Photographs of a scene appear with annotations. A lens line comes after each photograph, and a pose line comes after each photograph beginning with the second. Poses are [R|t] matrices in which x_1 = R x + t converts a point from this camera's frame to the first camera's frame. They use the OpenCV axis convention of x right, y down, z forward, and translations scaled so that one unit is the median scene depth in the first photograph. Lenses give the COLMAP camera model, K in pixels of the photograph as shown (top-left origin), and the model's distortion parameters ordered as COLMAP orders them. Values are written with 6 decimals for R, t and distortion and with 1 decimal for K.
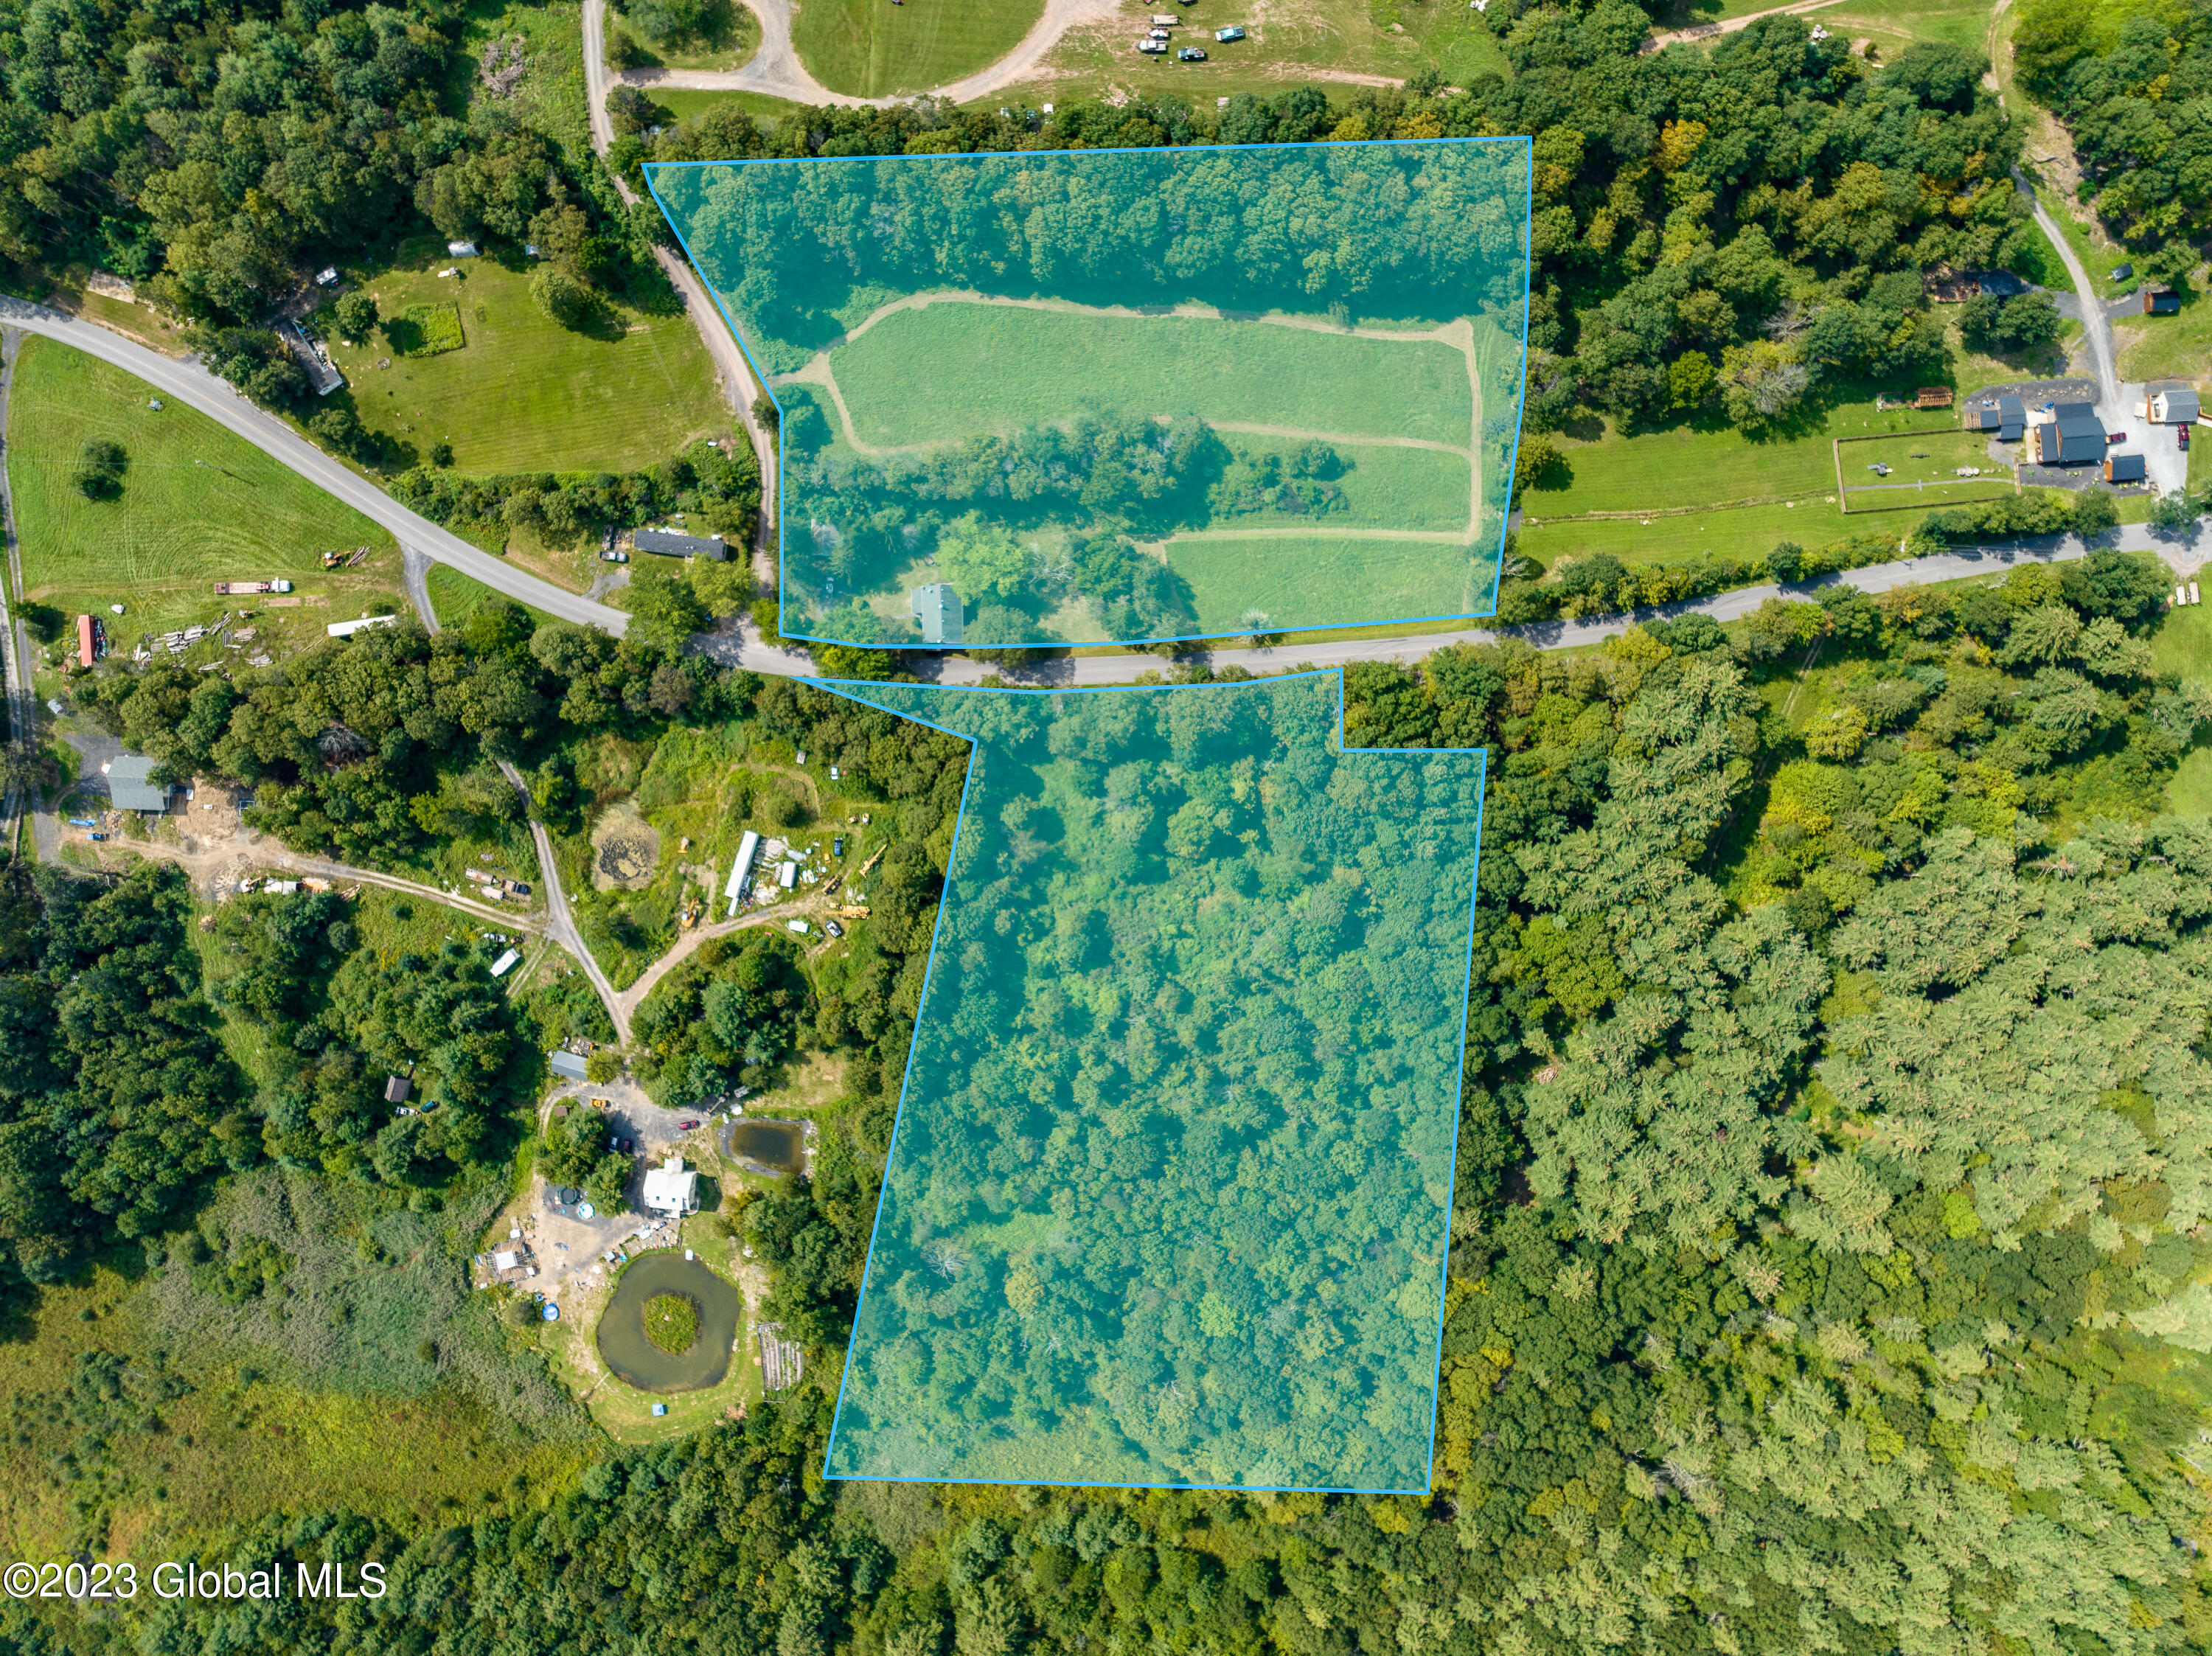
lens RADIAL K [[1565.9, 0, 1098.5], [0, 1565.9, 822.1], [0, 0, 1]] dist [-0.030976, 0.008909]
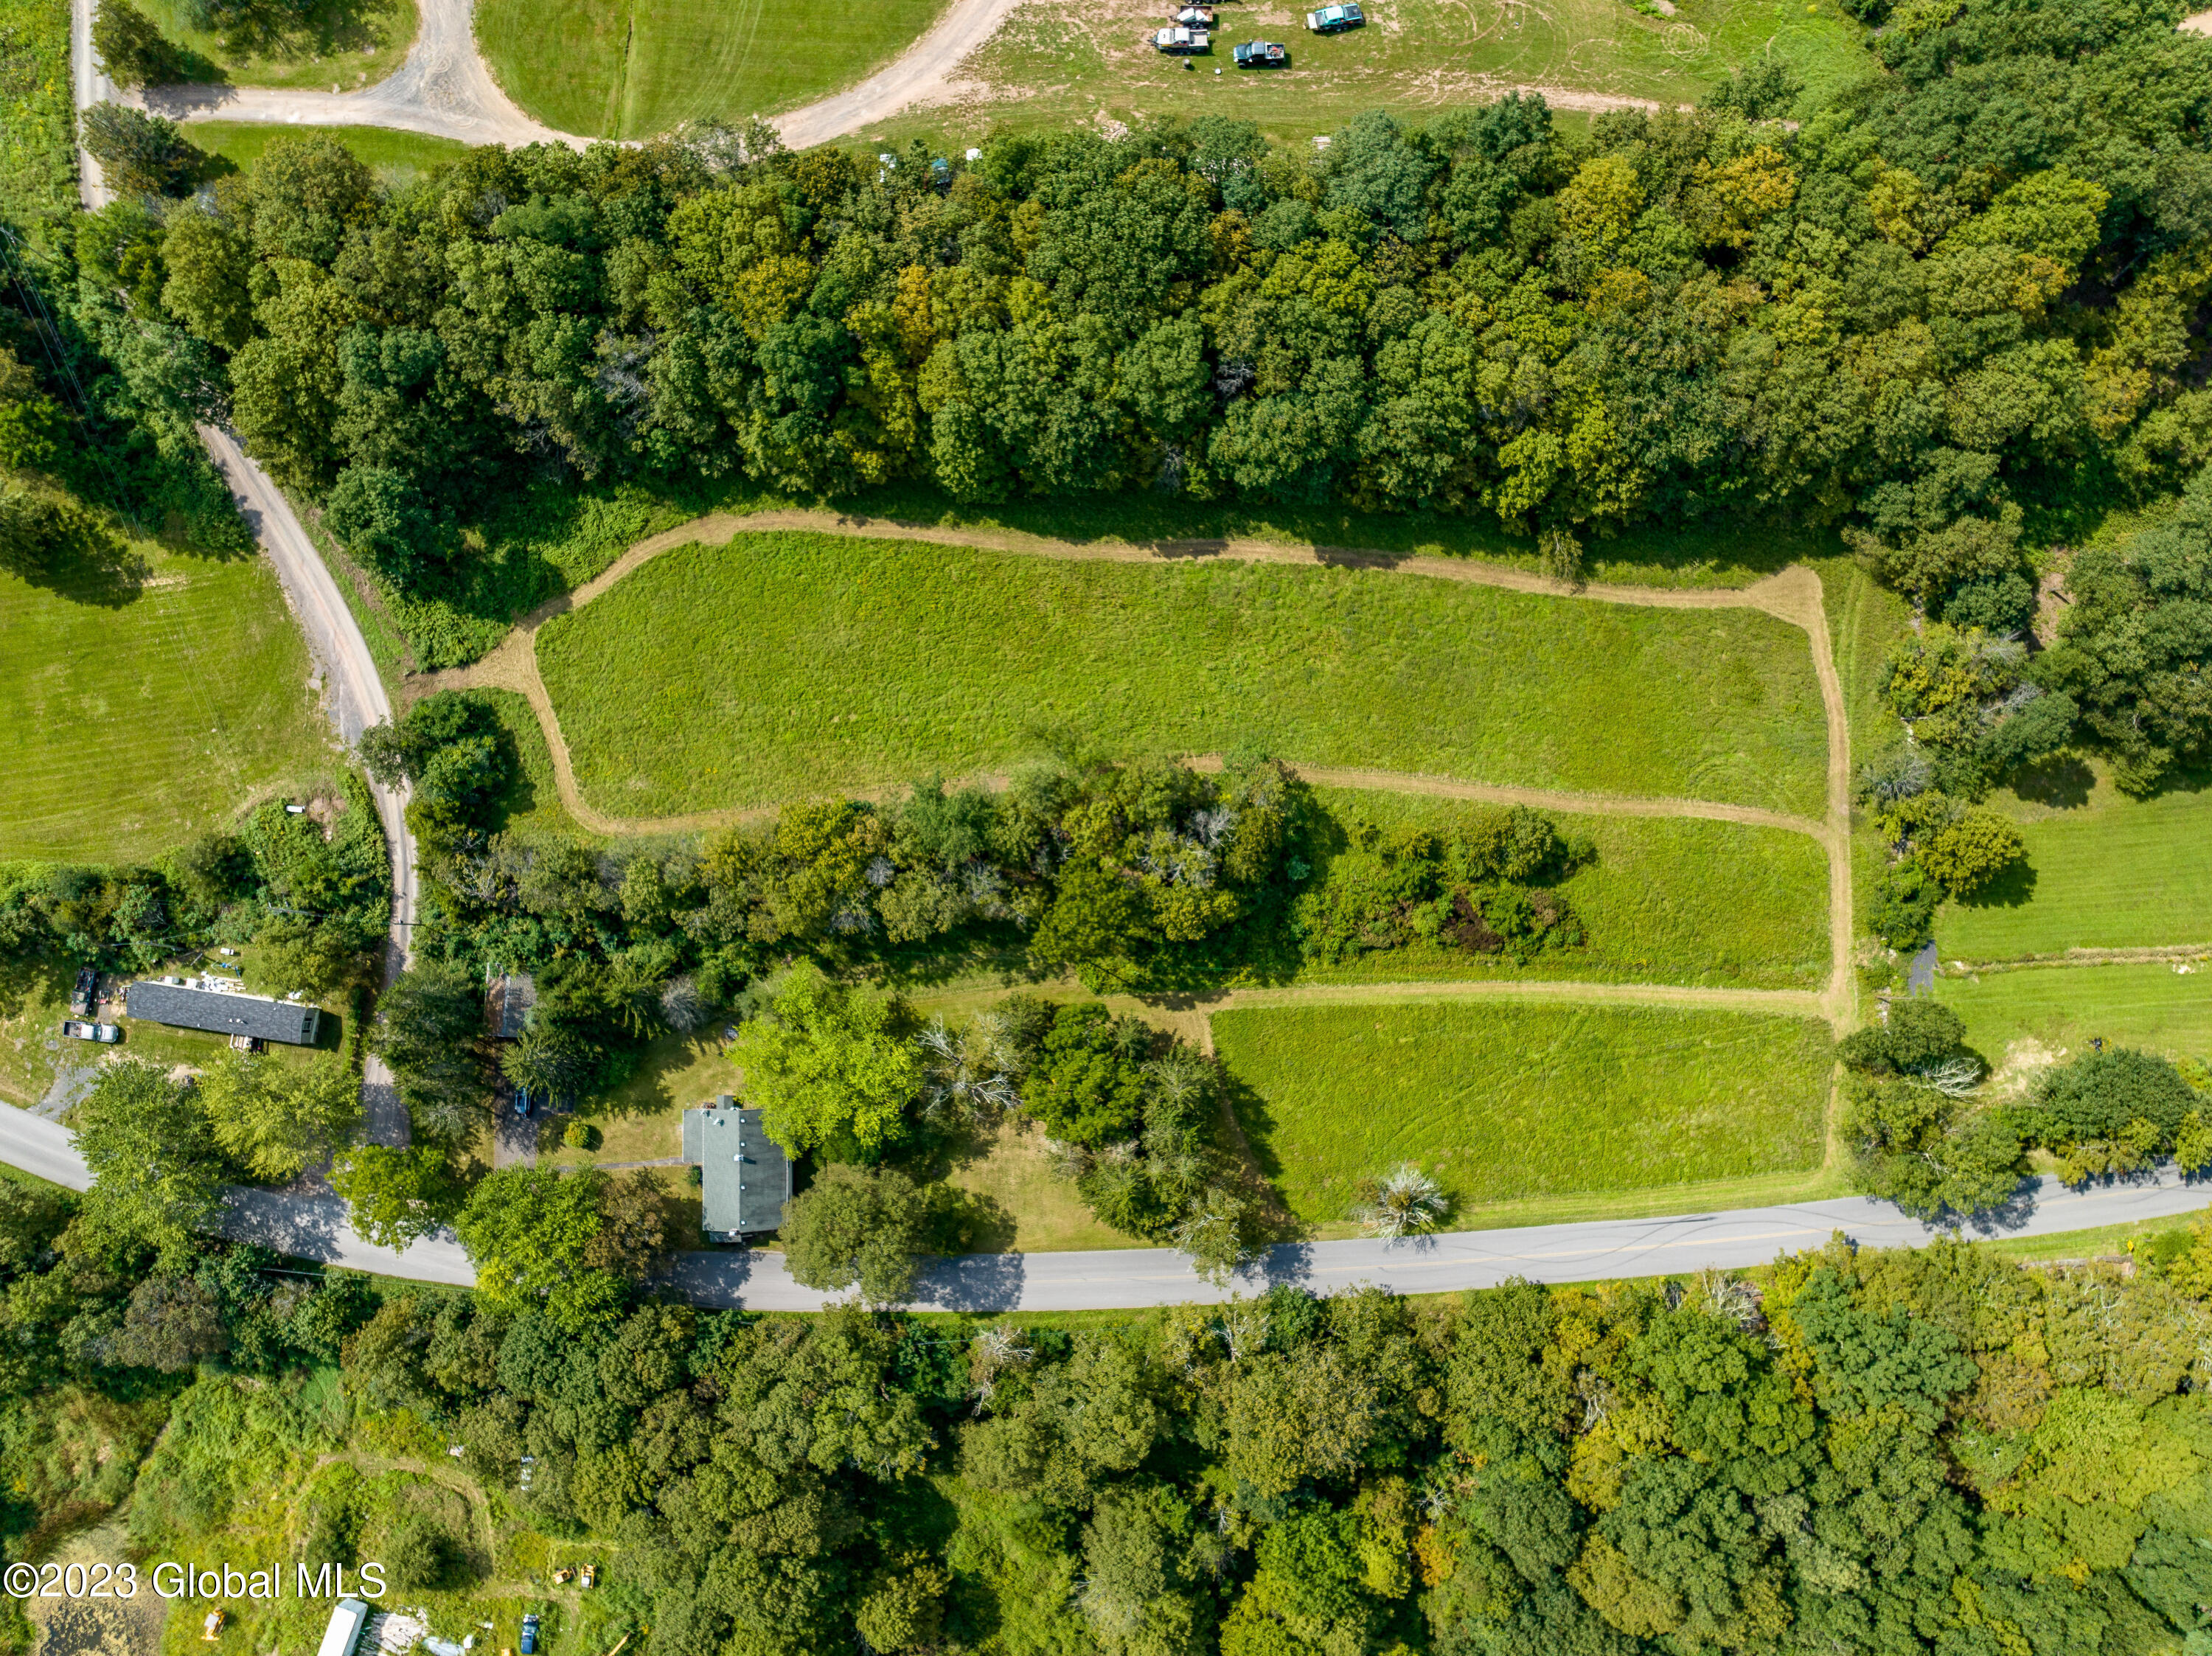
lens RADIAL K [[1565.9, 0, 1104.4], [0, 1565.9, 820.8], [0, 0, 1]] dist [-0.030976, 0.008909]
pose [[0.999995, 0.001500, 0.002685, 0.008327], [-0.001155, 0.992254, -0.124219, -0.180371], [-0.002851, 0.124215, 0.992251, 0.517817]]
